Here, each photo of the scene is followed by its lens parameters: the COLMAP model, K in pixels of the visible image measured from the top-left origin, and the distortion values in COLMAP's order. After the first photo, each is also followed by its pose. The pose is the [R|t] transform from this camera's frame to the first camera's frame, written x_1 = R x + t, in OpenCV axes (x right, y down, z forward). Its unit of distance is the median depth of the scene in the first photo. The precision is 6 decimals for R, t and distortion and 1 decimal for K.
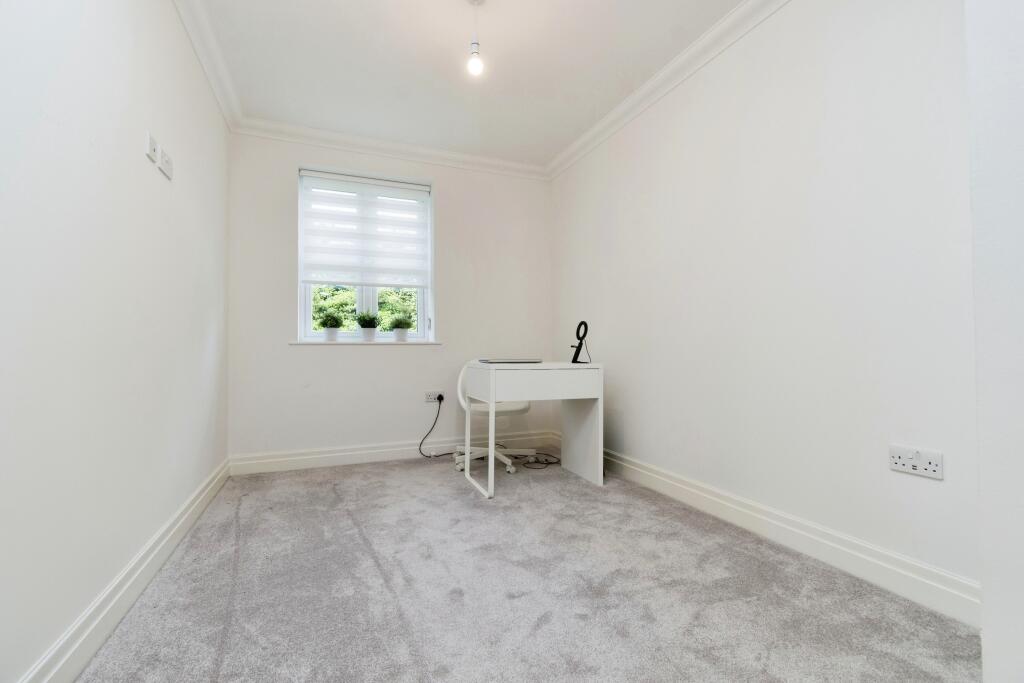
lens RADIAL K [[450.7, 0, 515.2], [0, 450.7, 351.5], [0, 0, 1]] dist [-0.000062, 0.000117]
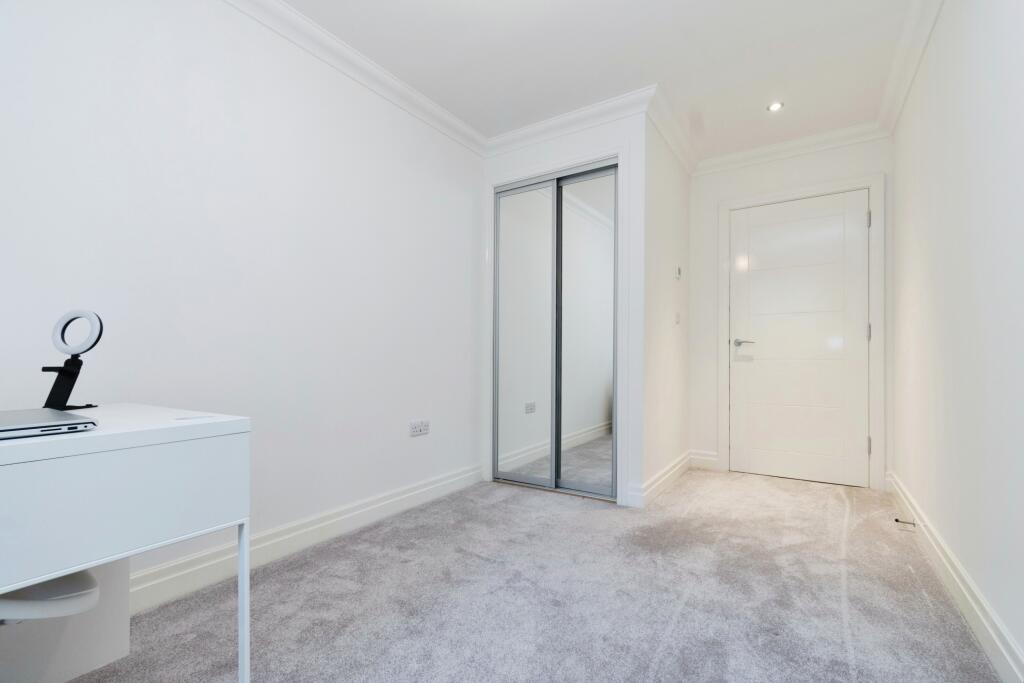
lens RADIAL K [[450.7, 0, 515.2], [0, 450.7, 351.5], [0, 0, 1]] dist [-0.000062, 0.000117]
pose [[-0.585311, 0.006619, 0.810782, -0.653655], [-0.001645, 0.999955, -0.009350, -0.036487], [-0.810807, -0.006806, -0.585274, 1.413985]]
